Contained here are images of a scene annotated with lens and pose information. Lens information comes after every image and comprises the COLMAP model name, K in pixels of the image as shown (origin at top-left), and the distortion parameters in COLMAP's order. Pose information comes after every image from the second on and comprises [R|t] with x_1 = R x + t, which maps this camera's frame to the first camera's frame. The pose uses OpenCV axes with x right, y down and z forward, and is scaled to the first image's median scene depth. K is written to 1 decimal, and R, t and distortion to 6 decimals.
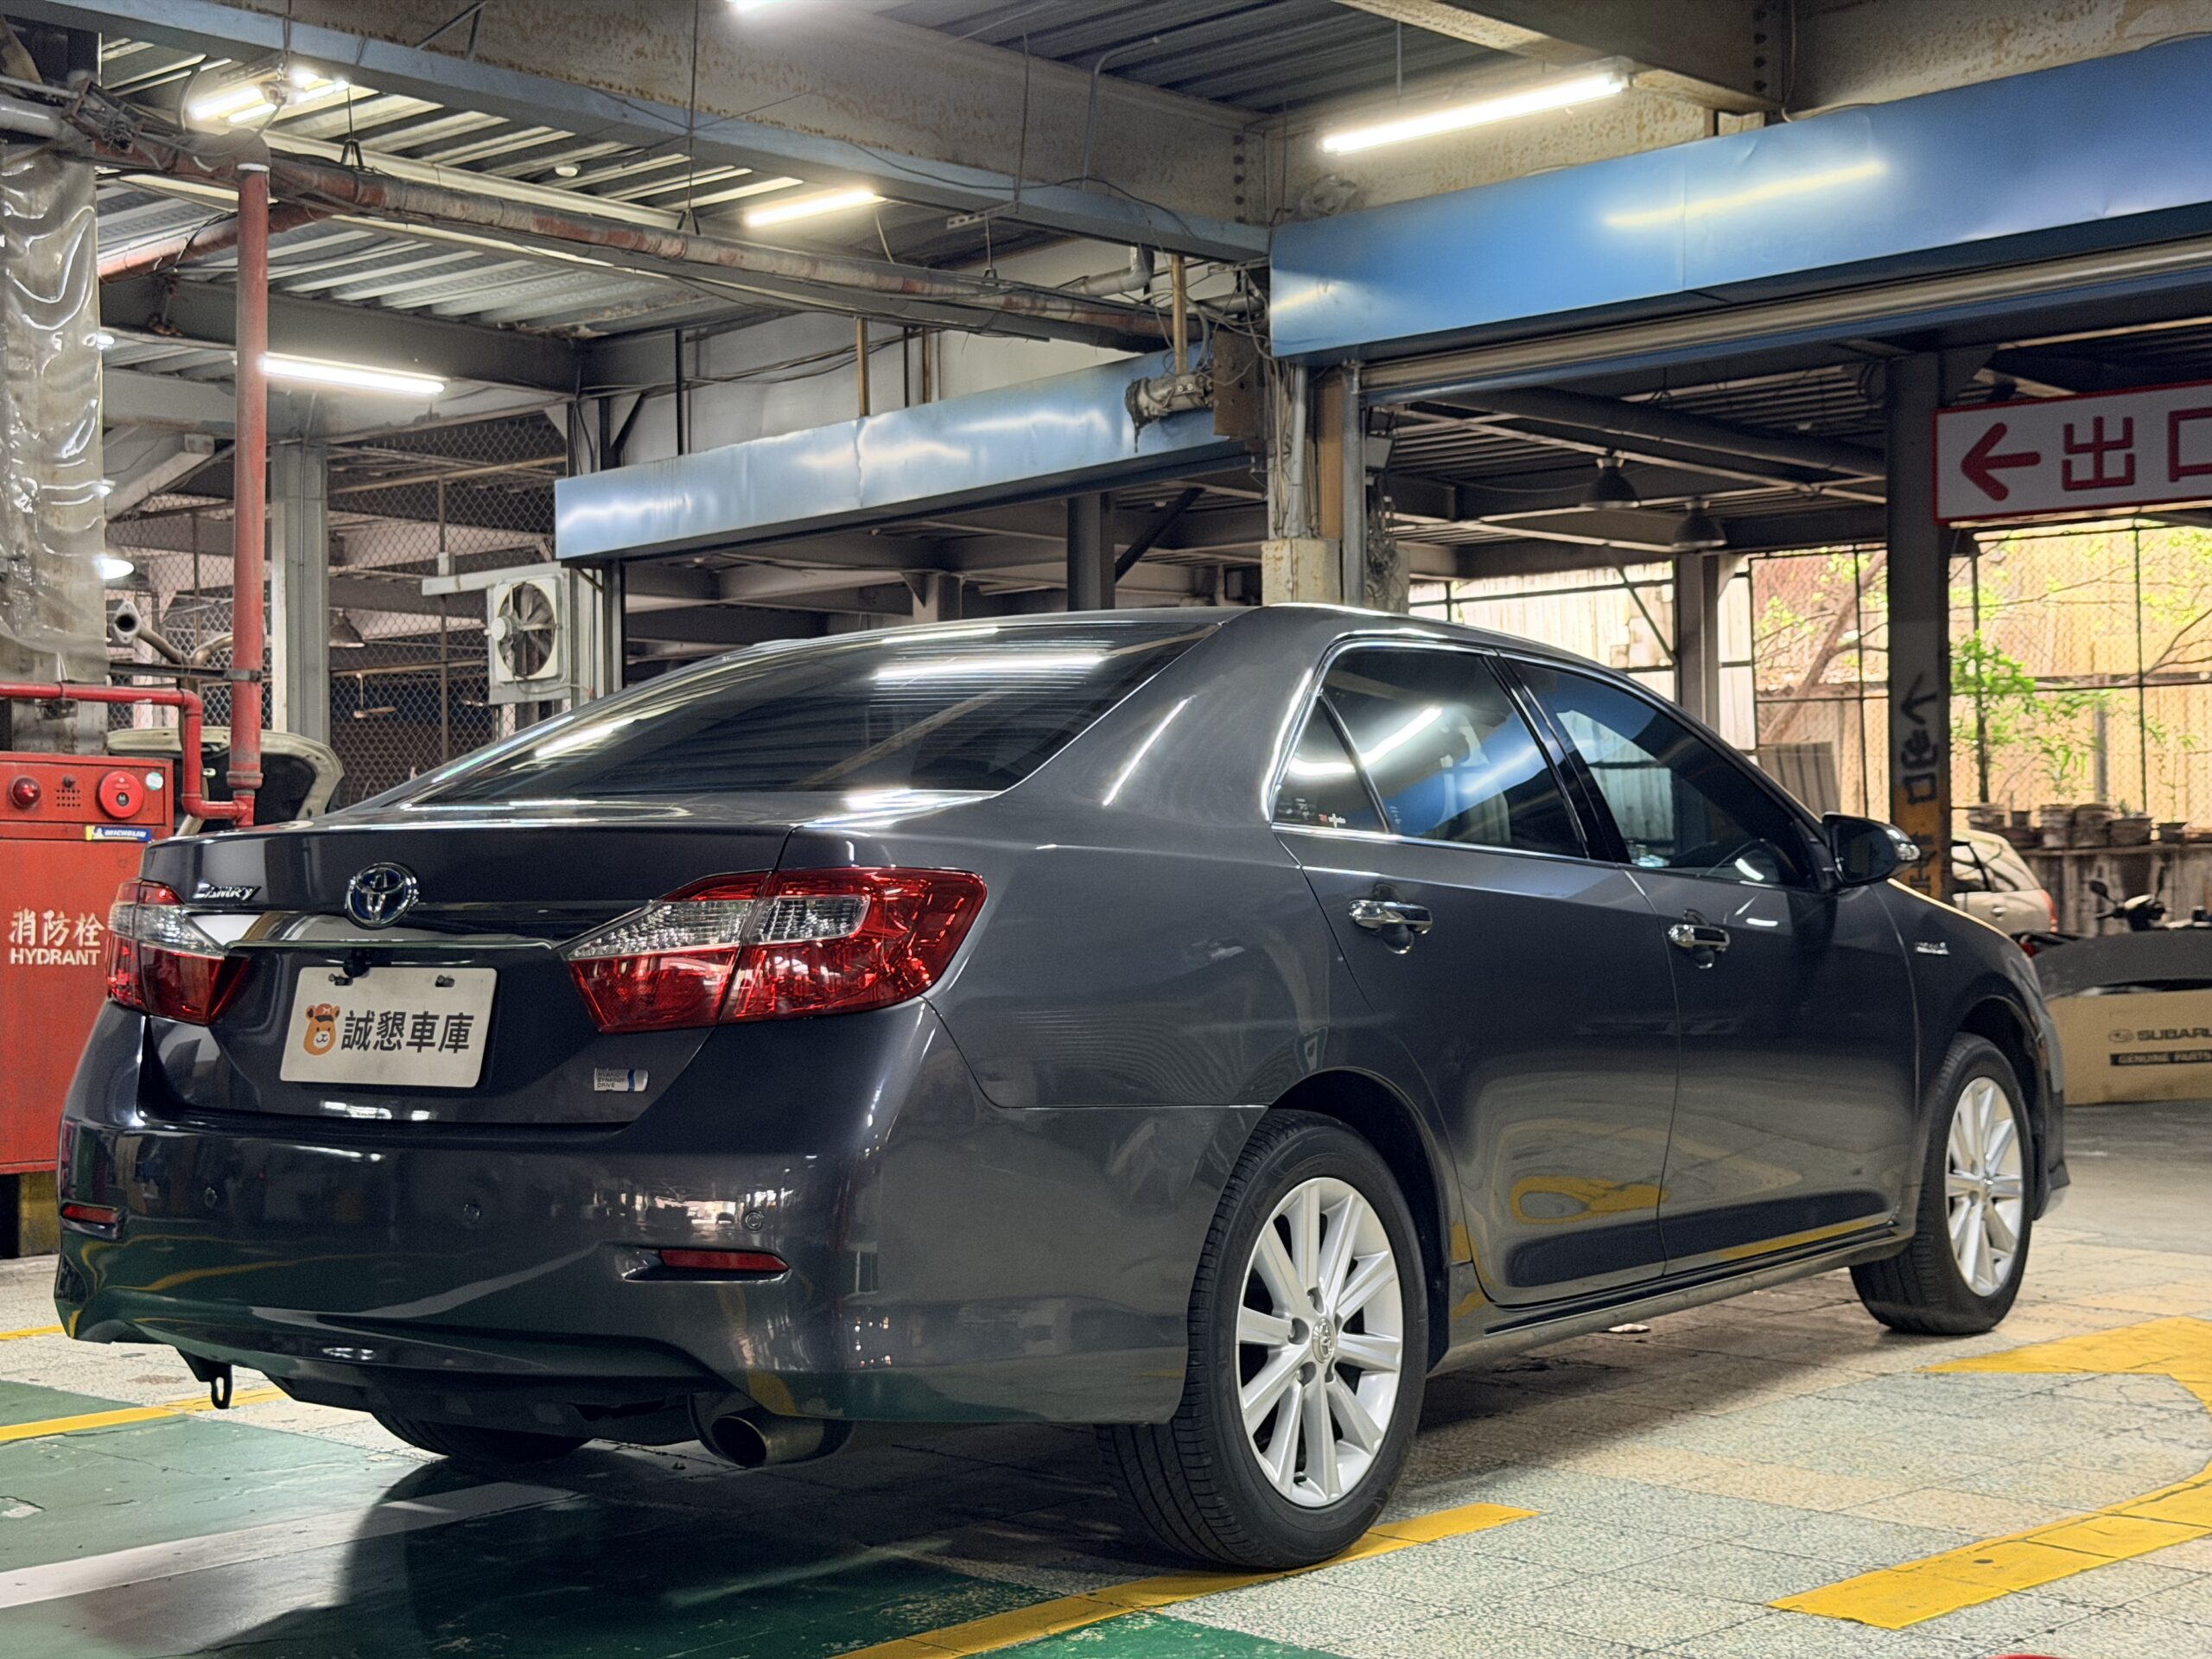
lens RADIAL K [[3045.8, 0, 1106.0], [0, 3045.8, 829.5], [0, 0, 1]] dist [0.340001, -1.119412]
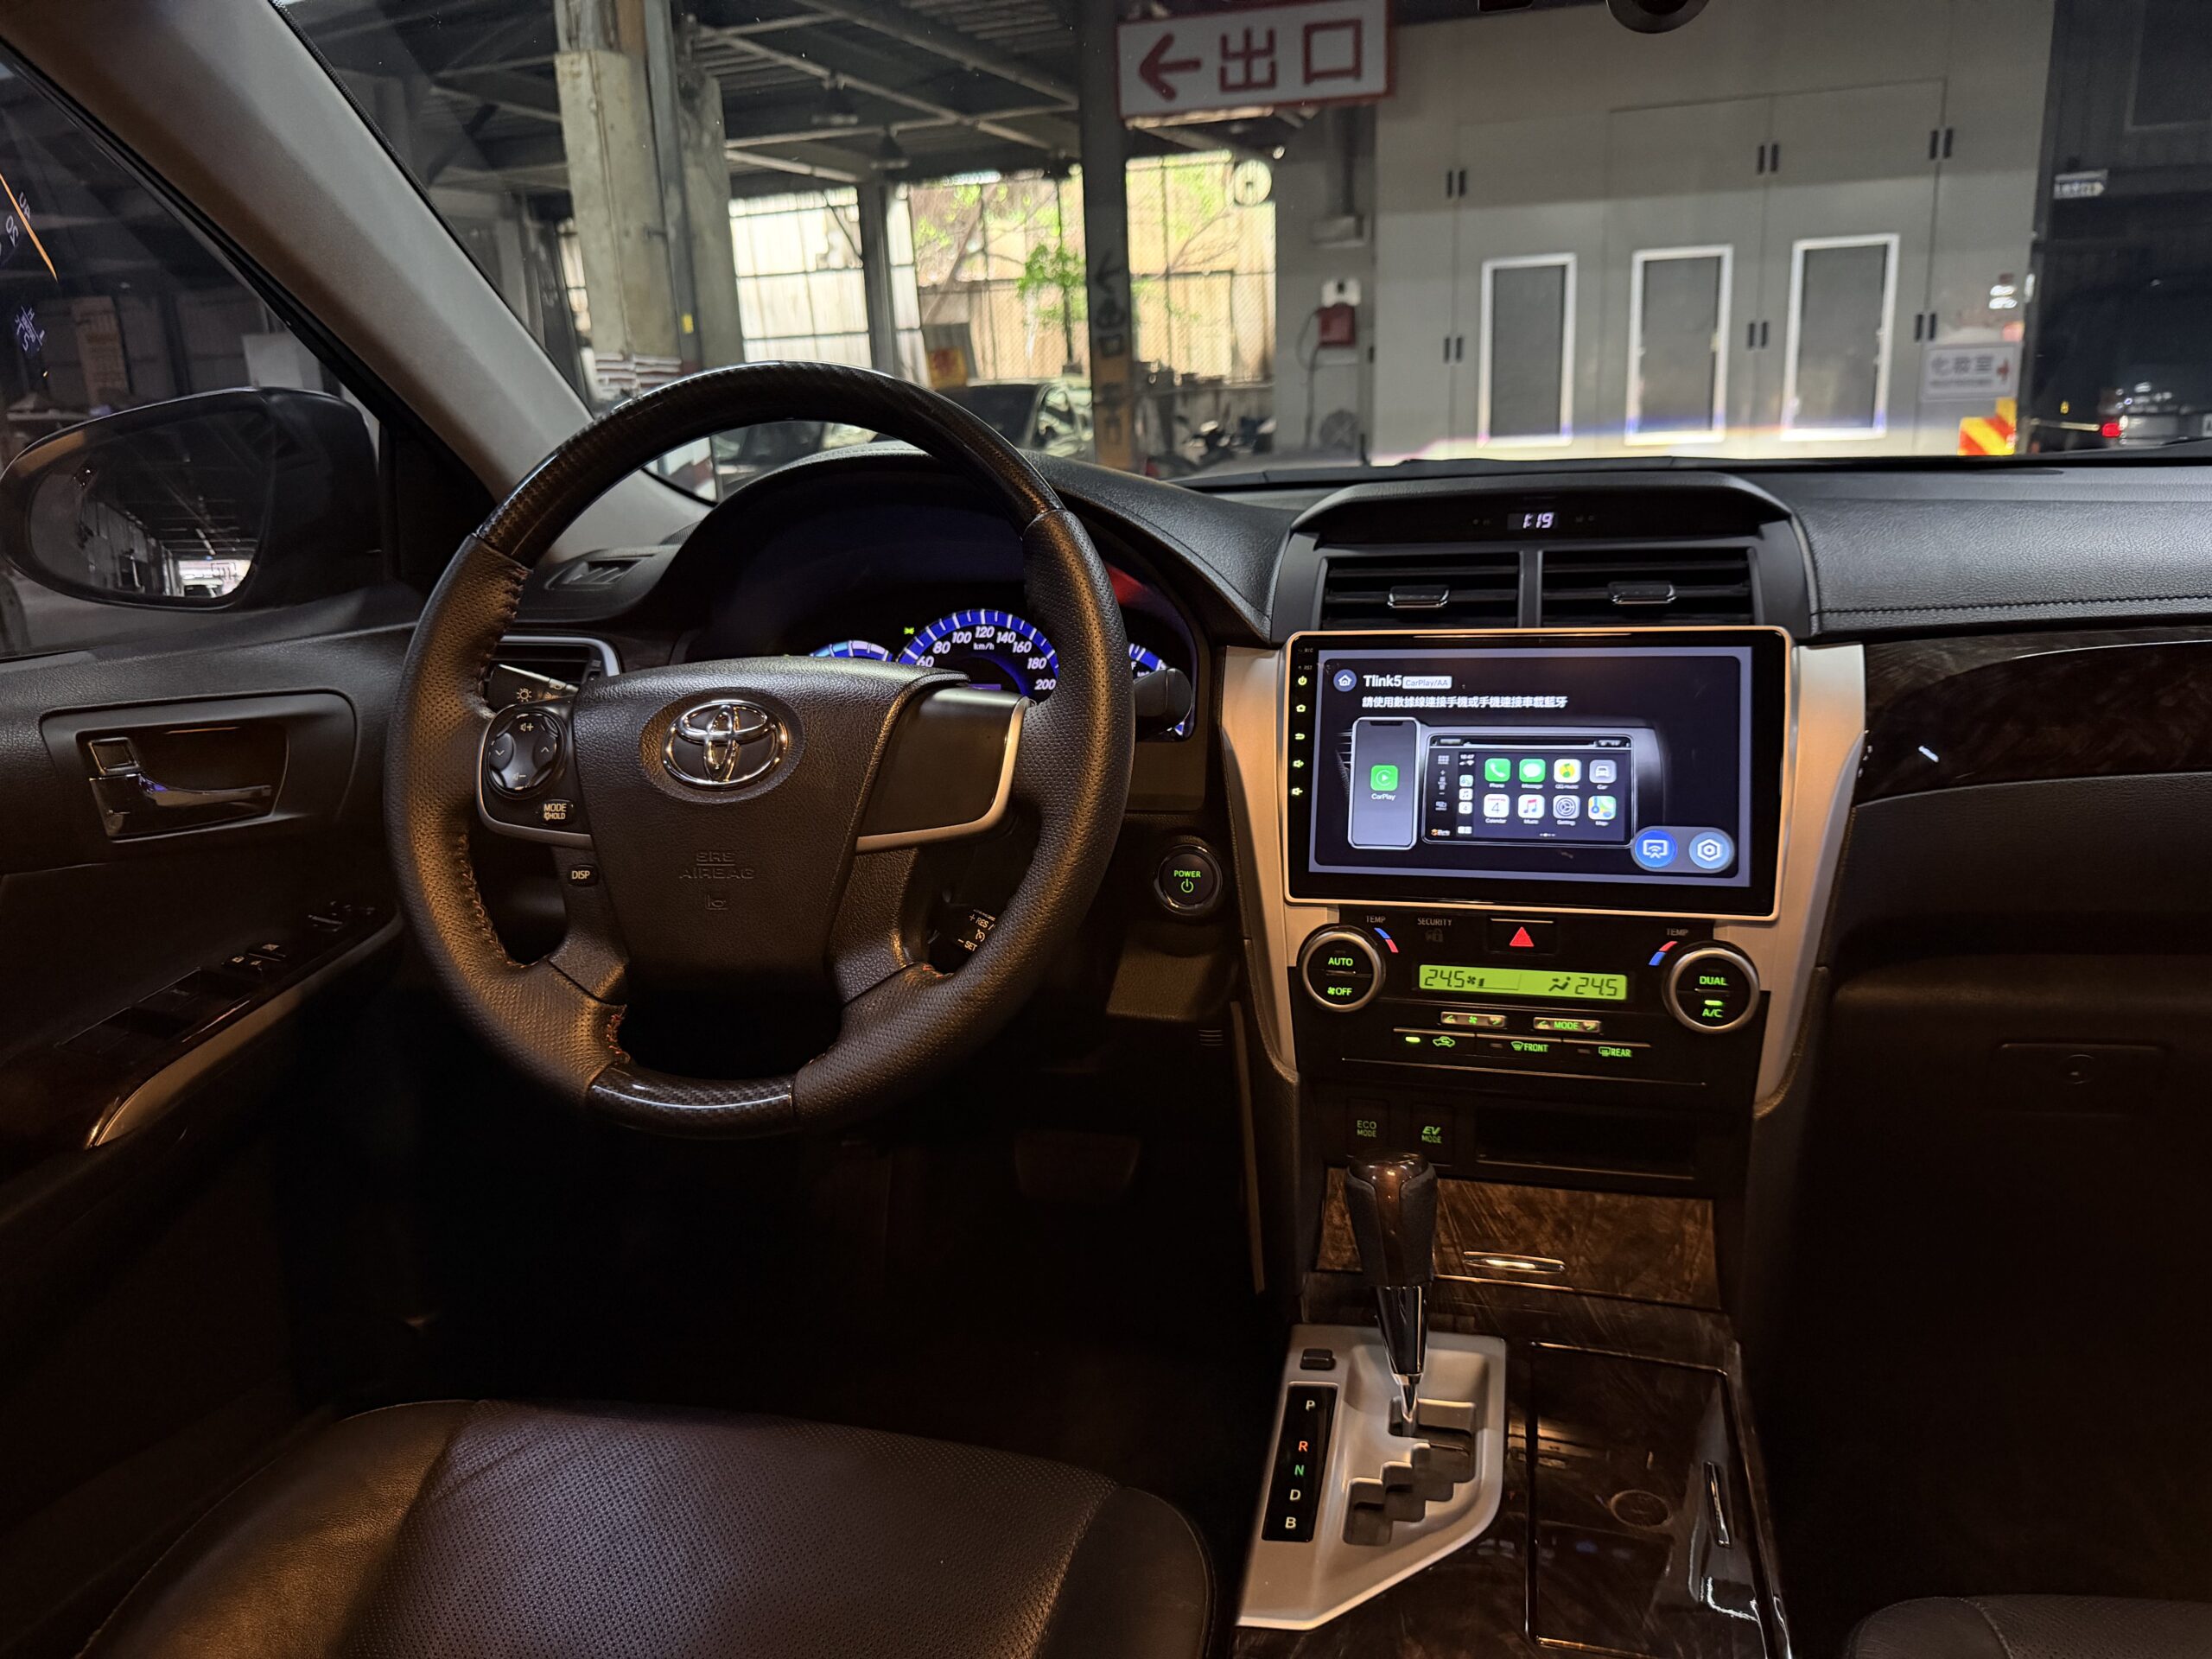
lens RADIAL K [[1551.2, 0, 1107.0], [0, 1551.2, 842.4], [0, 0, 1]] dist [0.148022, -0.310797]
pose [[0.934591, -0.122231, 0.334066, 0.019345], [0.023842, 0.958524, 0.284014, -0.001401], [-0.354925, -0.257472, 0.898741, 0.442050]]
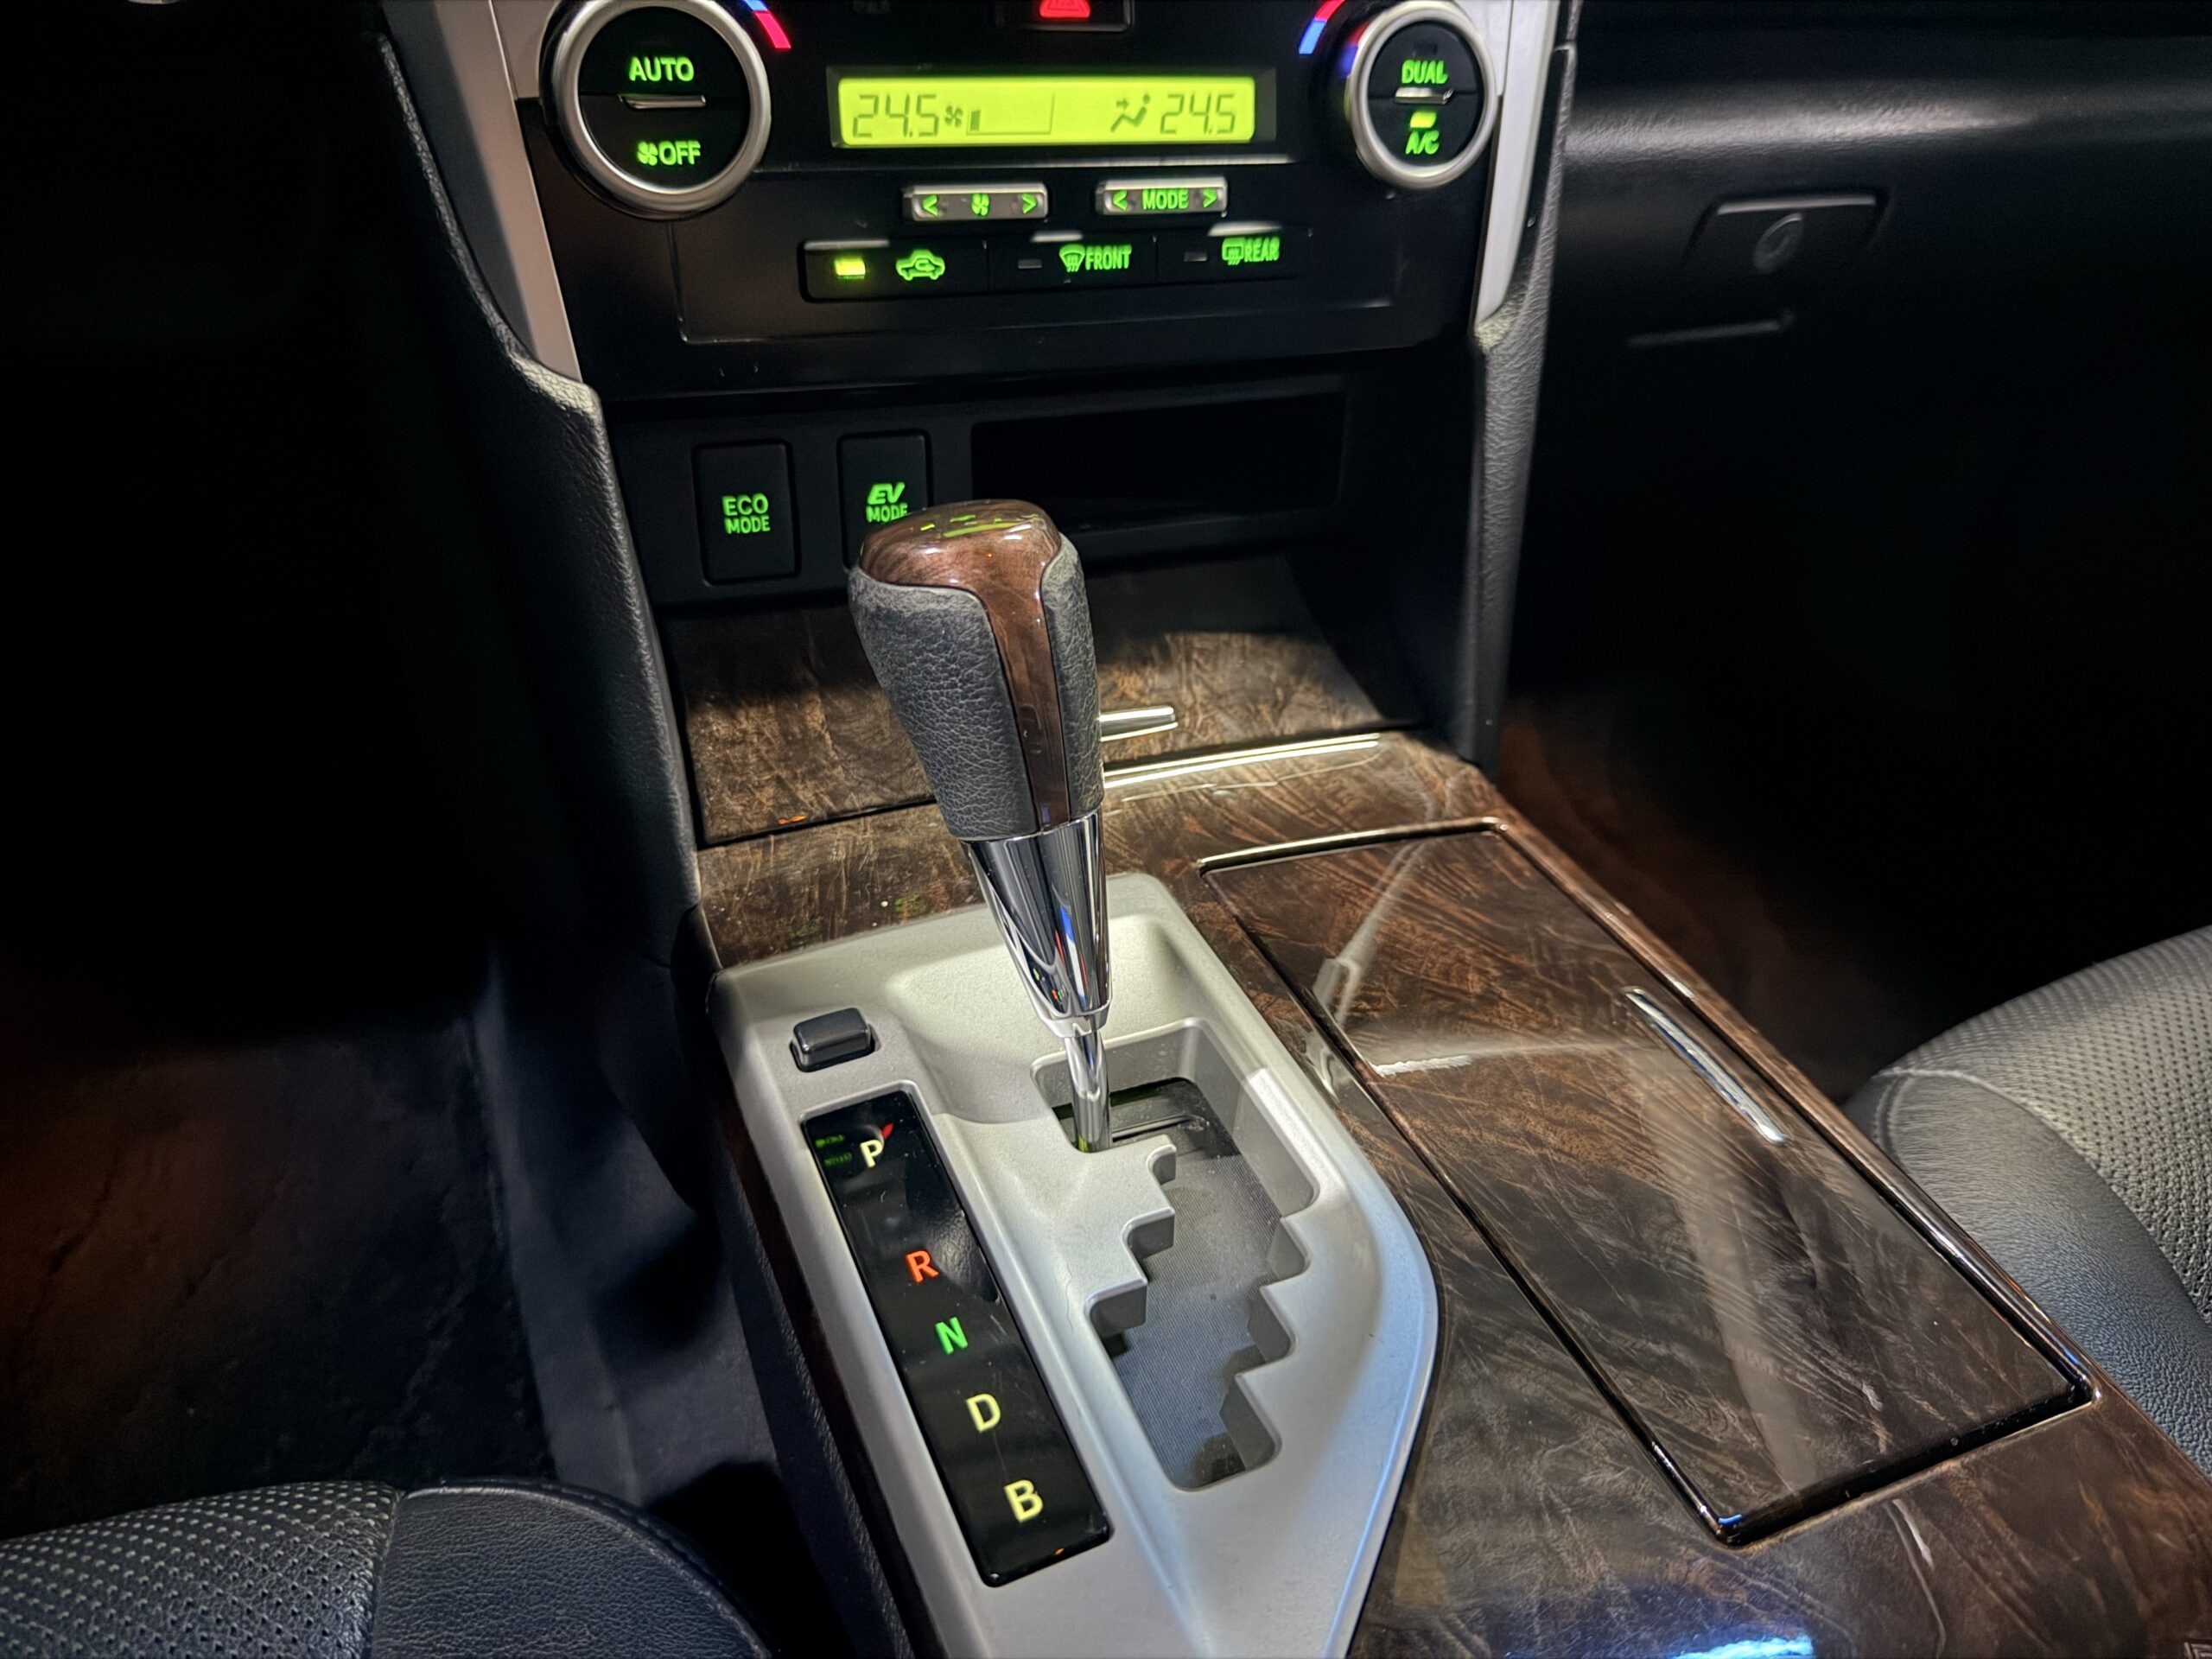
lens RADIAL K [[1587.9, 0, 1106.0], [0, 1587.9, 829.5], [0, 0, 1]] dist [-0.044327, -0.004233]
pose [[0.522880, -0.425158, 0.738808, 0.029448], [-0.079062, 0.838806, 0.538659, 0.017728], [-0.848732, -0.340066, 0.404981, 0.474656]]
